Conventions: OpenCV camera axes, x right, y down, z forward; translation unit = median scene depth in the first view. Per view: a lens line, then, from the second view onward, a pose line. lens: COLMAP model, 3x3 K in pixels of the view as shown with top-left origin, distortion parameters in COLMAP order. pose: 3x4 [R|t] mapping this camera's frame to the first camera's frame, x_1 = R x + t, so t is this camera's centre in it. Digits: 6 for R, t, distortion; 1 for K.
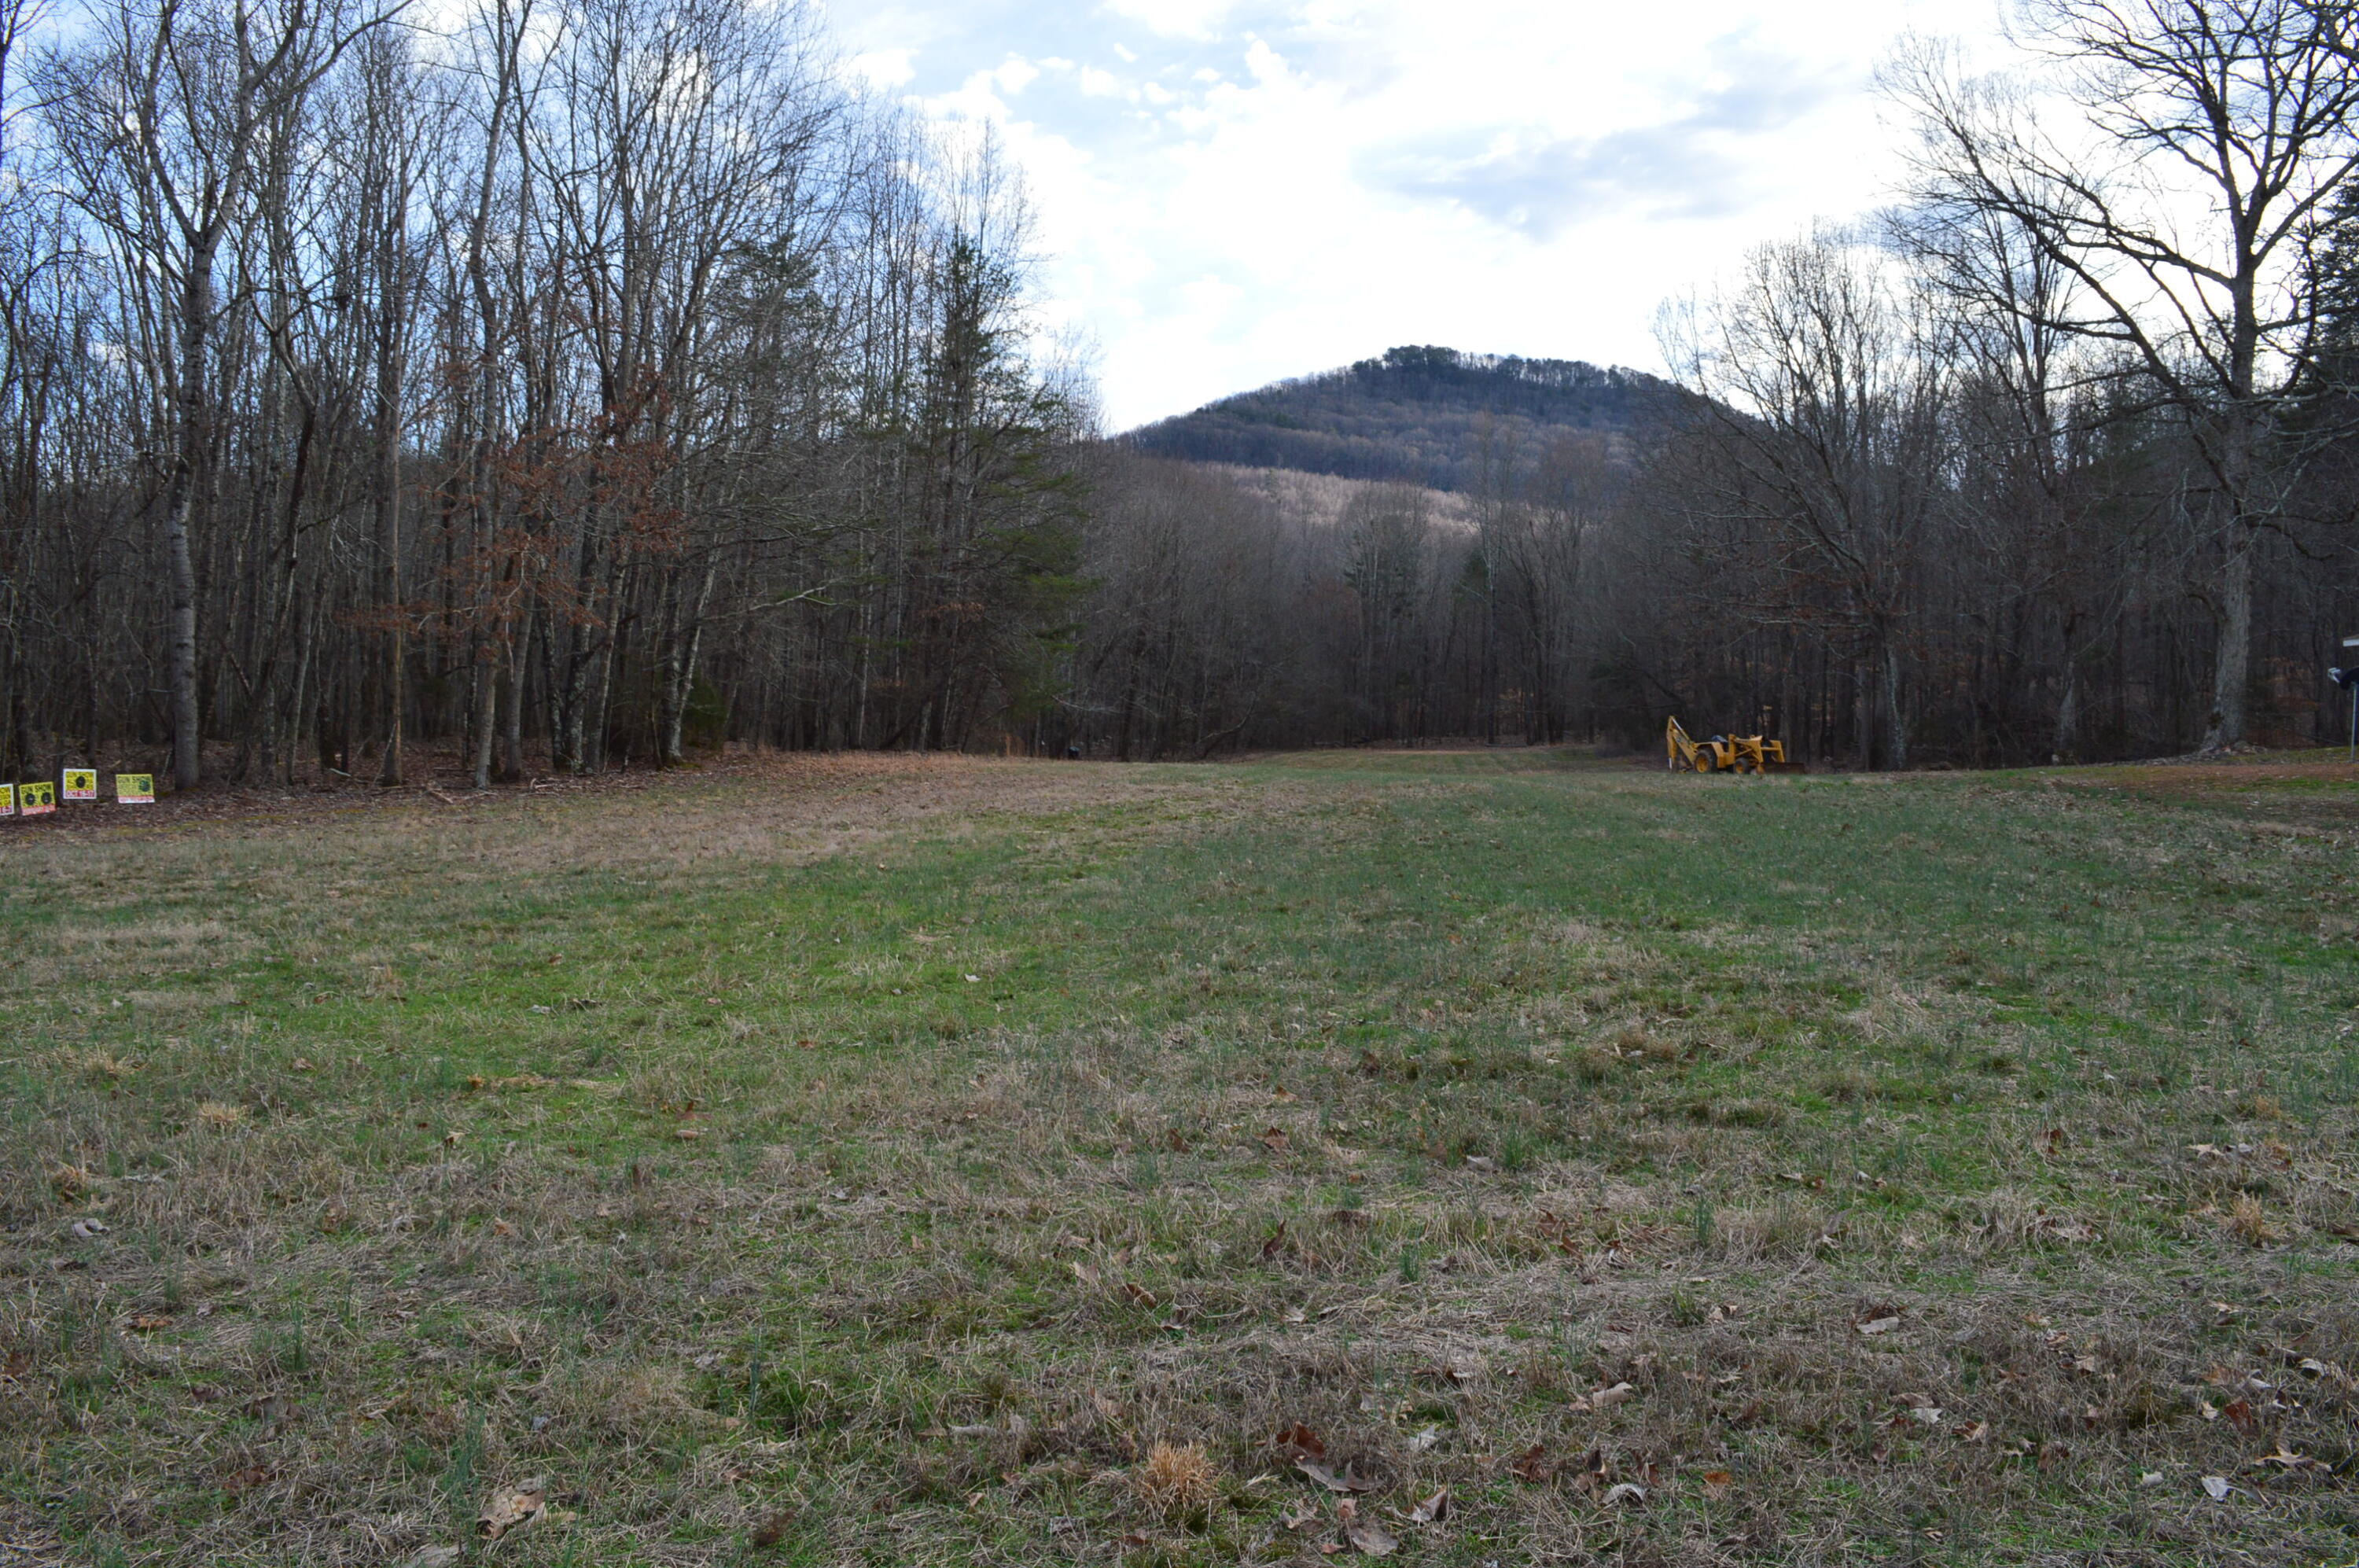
lens RADIAL K [[1901.3, 0, 1181.9], [0, 1901.3, 761.8], [0, 0, 1]] dist [-0.078556, 0.014418]
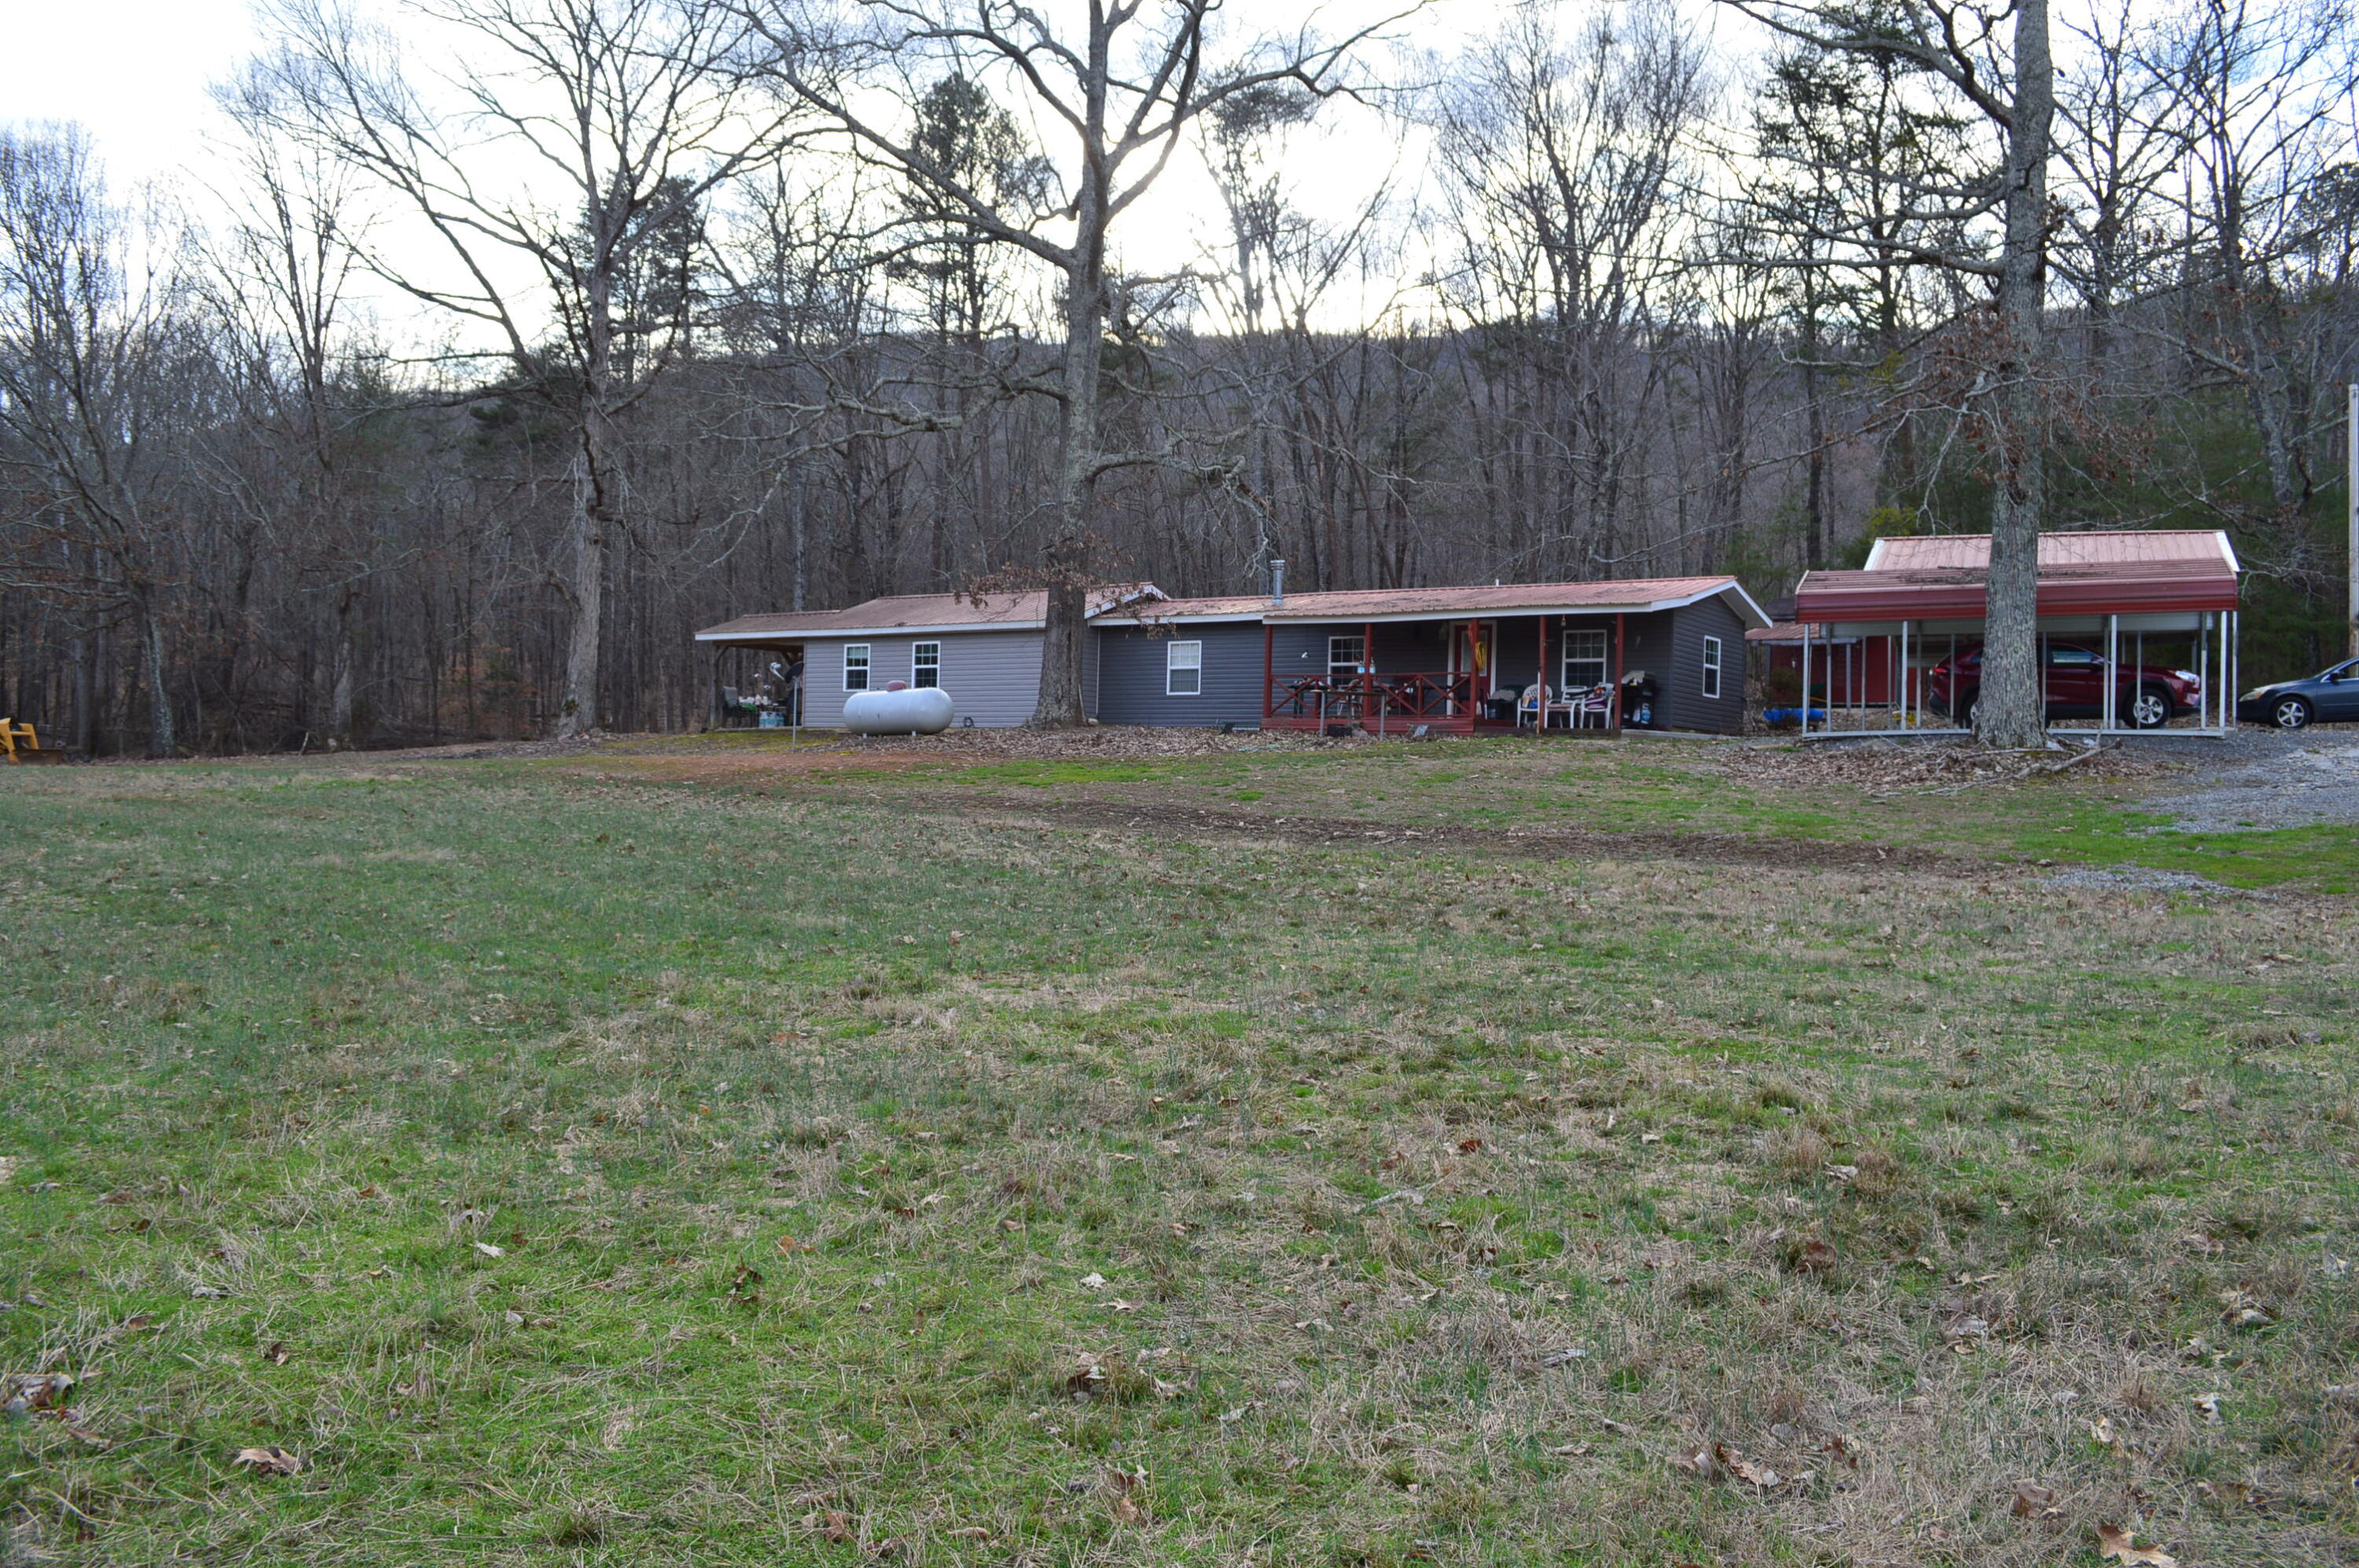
lens RADIAL K [[1901.3, 0, 1181.9], [0, 1901.3, 761.8], [0, 0, 1]] dist [-0.078556, 0.014418]
pose [[0.572265, -0.012941, 0.819967, -0.100542], [0.002884, 0.999901, 0.013768, -0.005769], [-0.820064, -0.005515, 0.572246, 0.131104]]
